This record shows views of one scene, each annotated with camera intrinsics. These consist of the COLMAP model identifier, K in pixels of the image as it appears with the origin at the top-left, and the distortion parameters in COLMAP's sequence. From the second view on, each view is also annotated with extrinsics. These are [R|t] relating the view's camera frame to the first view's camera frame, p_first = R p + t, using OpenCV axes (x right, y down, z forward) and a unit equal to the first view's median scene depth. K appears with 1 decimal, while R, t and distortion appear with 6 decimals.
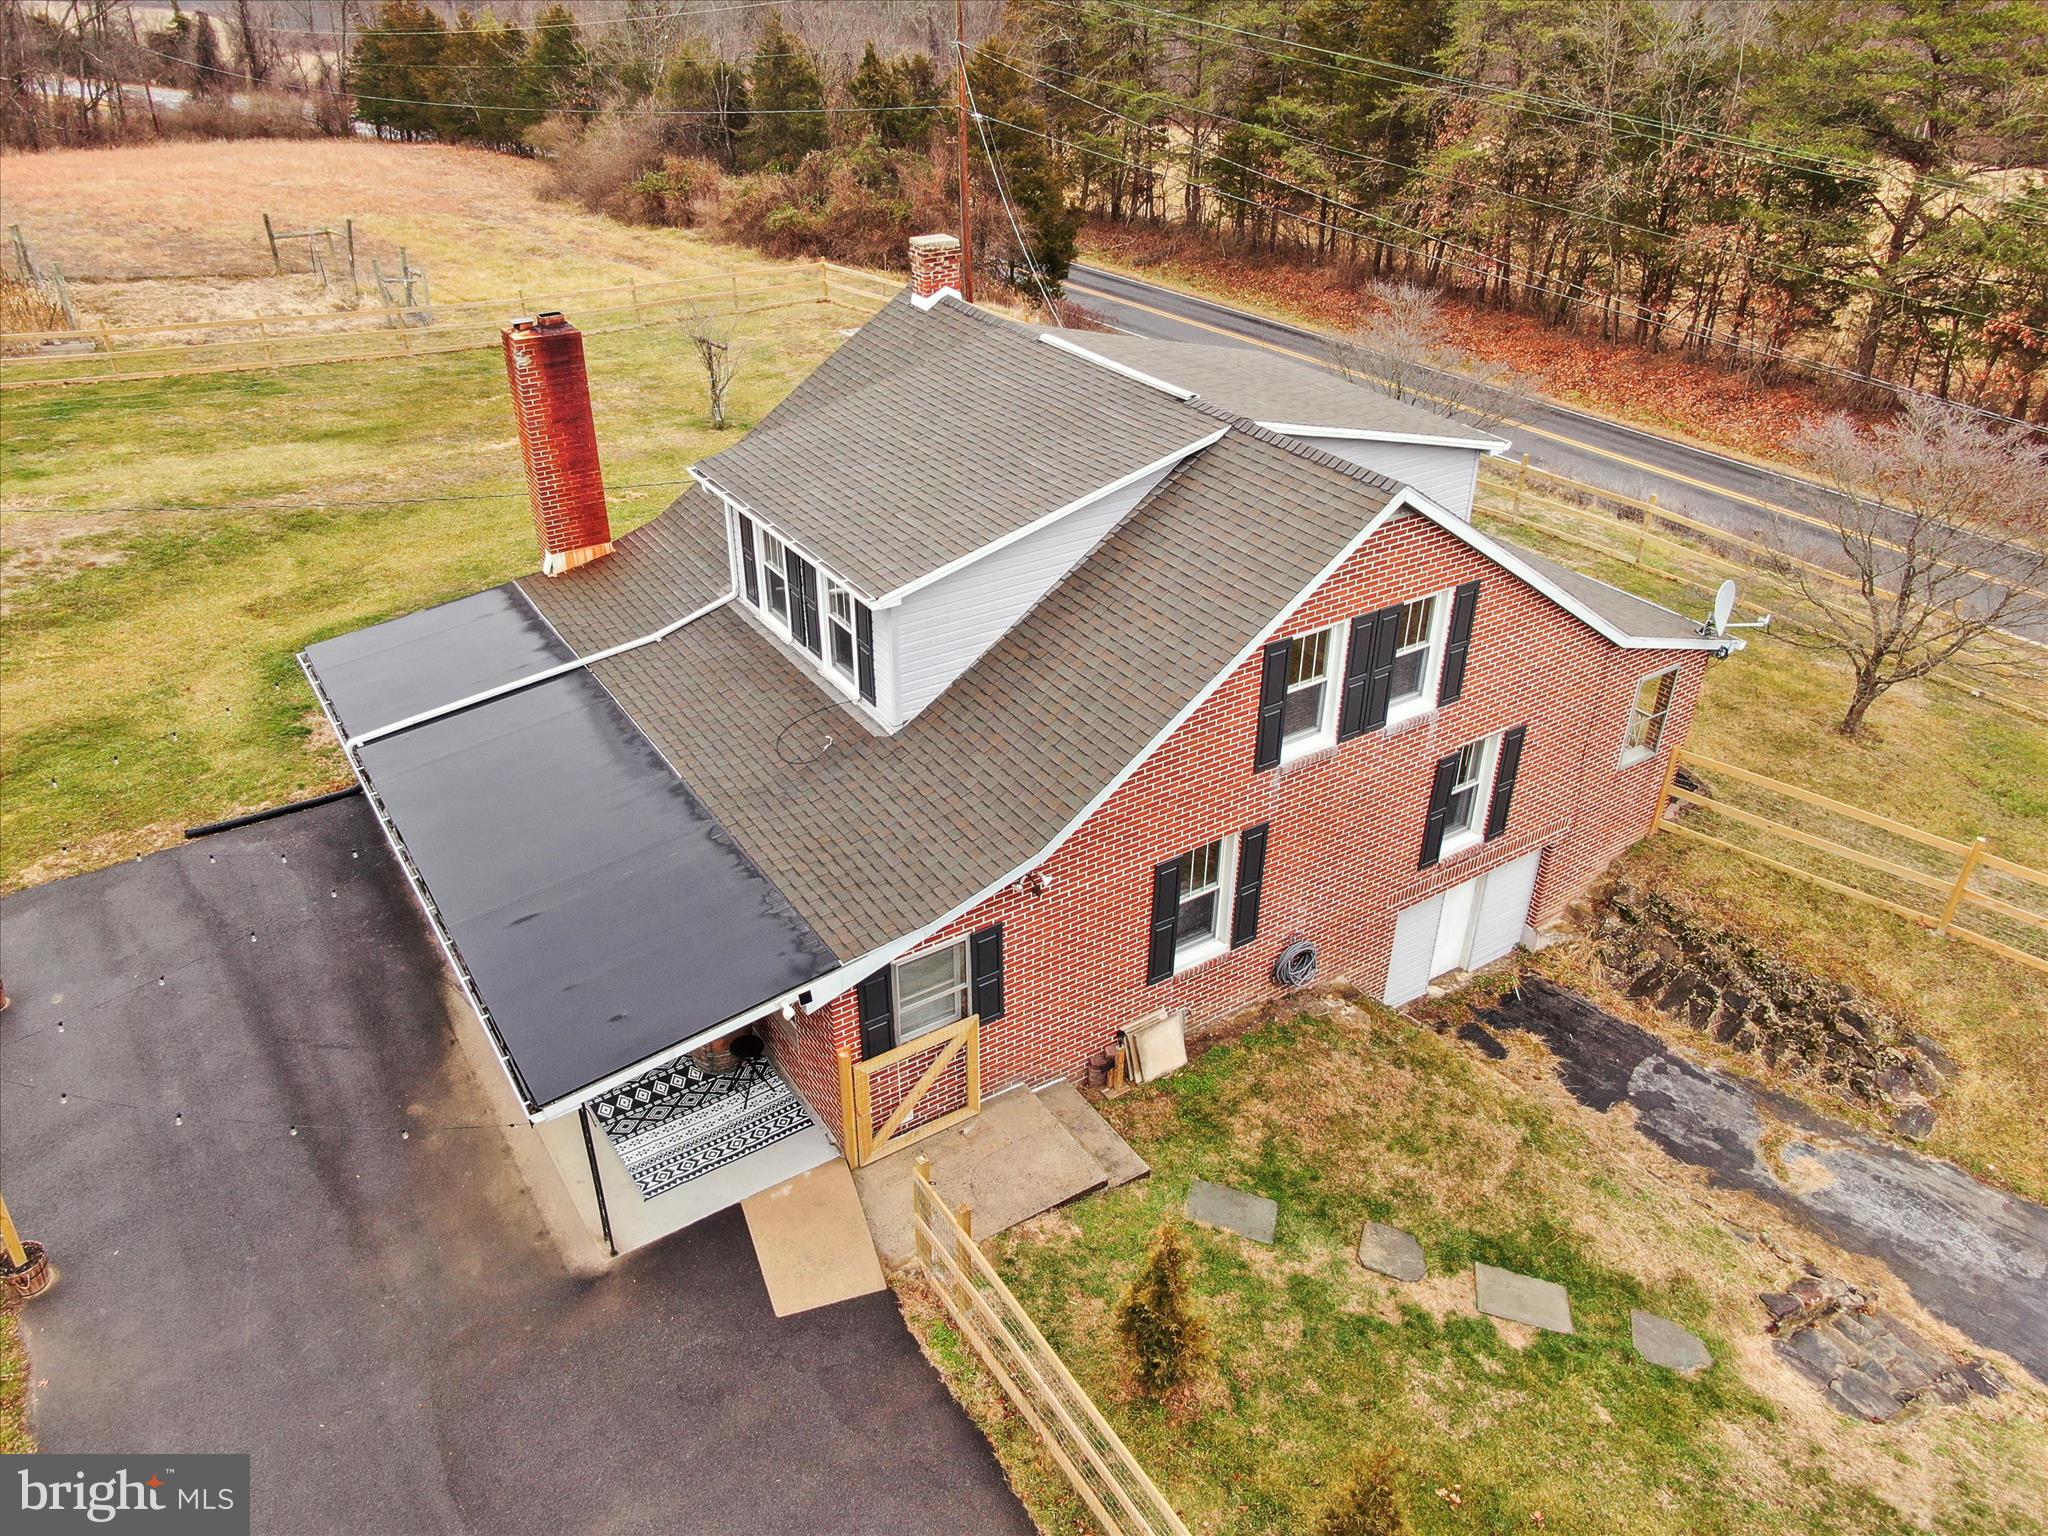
lens RADIAL K [[1481.7, 0, 1024.0], [0, 1481.7, 768.0], [0, 0, 1]] dist [-0.016976, 0.001771]
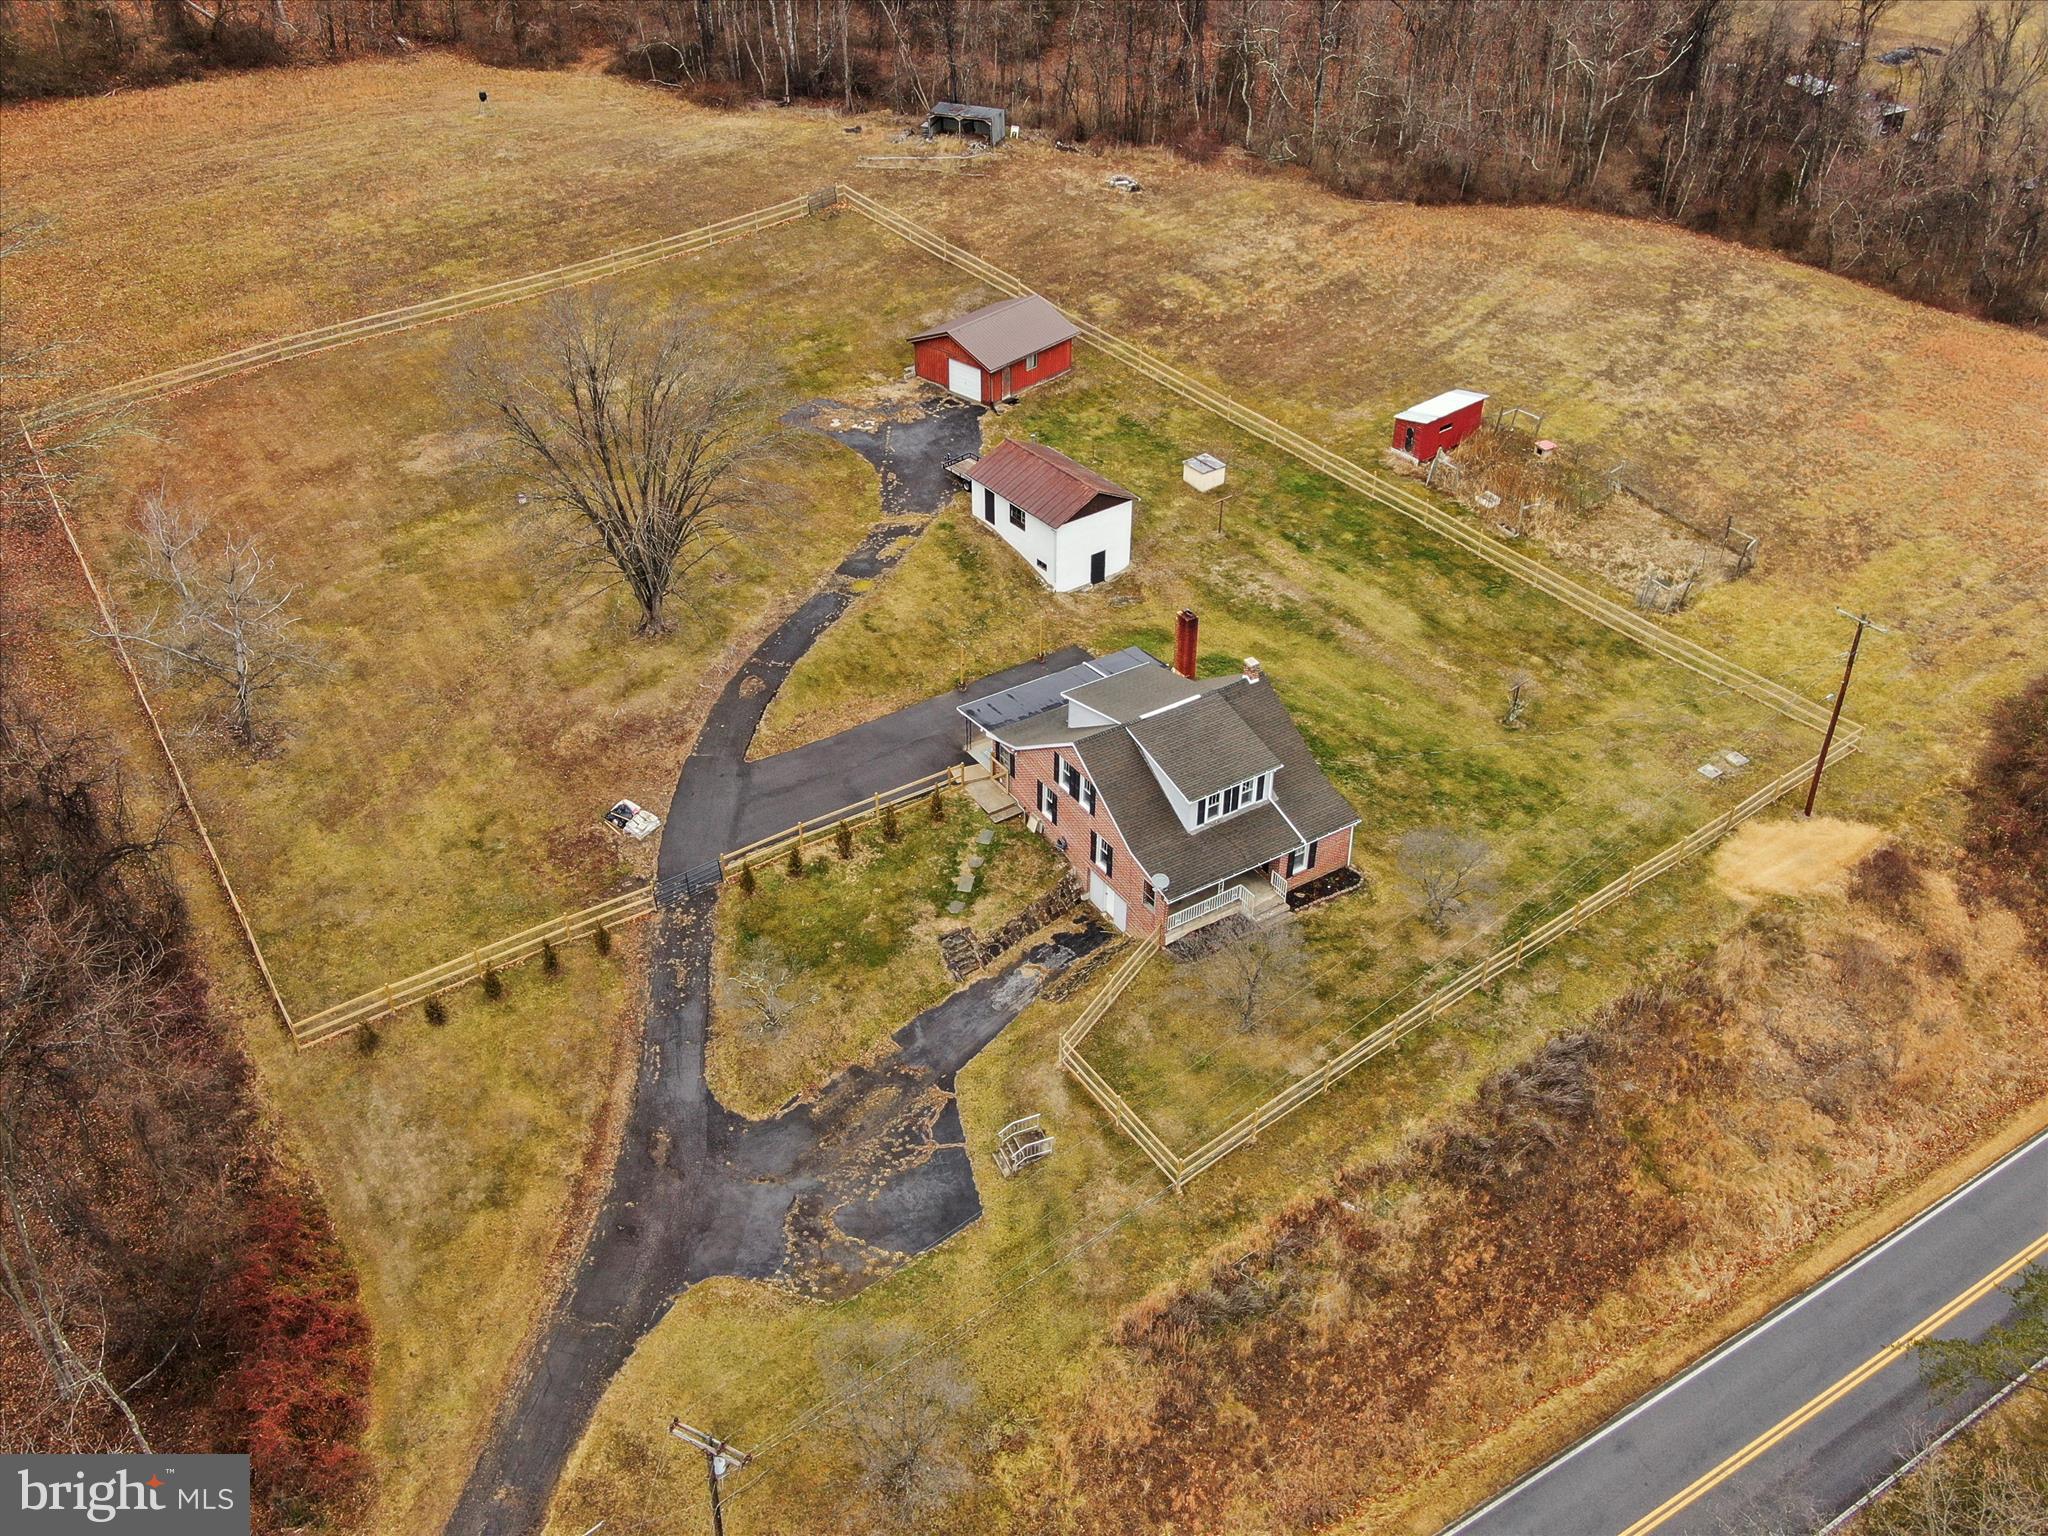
lens RADIAL K [[1769.2, 0, 1024.0], [0, 1769.2, 768.0], [0, 0, 1]] dist [0.001612, 0.002018]
pose [[-0.010040, 0.580760, -0.814013, 3.671999], [-0.520106, 0.692239, 0.500295, -2.160849], [0.854043, 0.428396, 0.295107, -0.459568]]
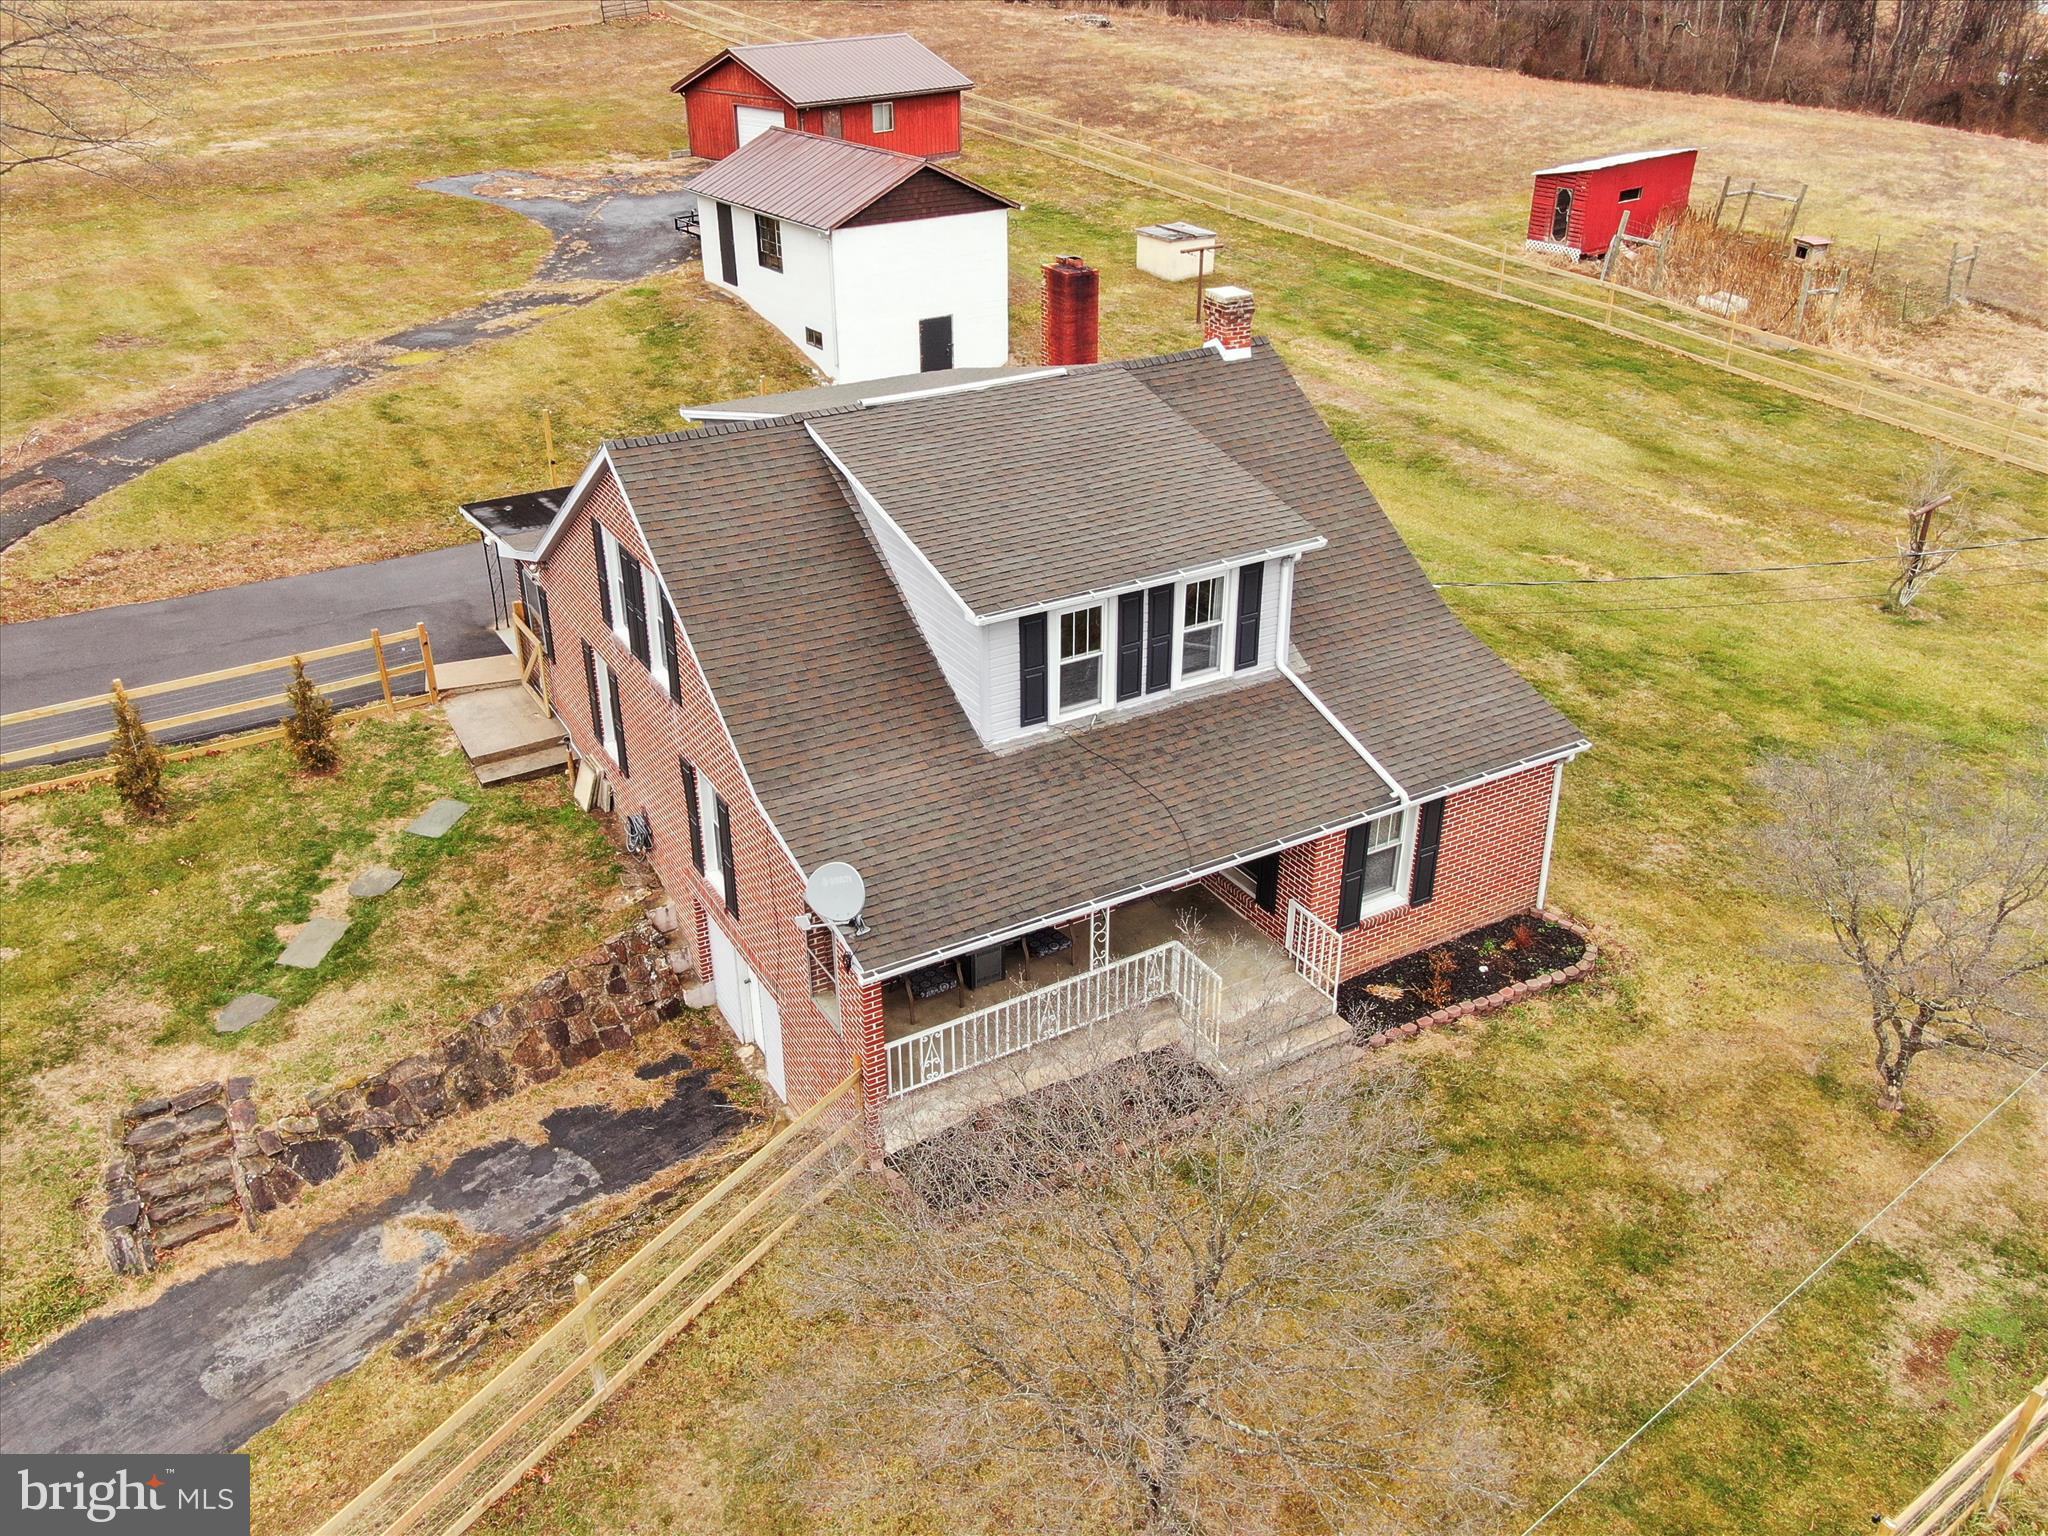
lens RADIAL K [[1667.8, 0, 1024.0], [0, 1667.8, 768.0], [0, 0, 1]] dist [-0.007116, 0.008481]
pose [[-0.050491, 0.464012, -0.884389, 1.336381], [-0.515085, 0.746564, 0.421106, -0.633582], [0.855651, 0.476797, 0.201311, 0.977064]]
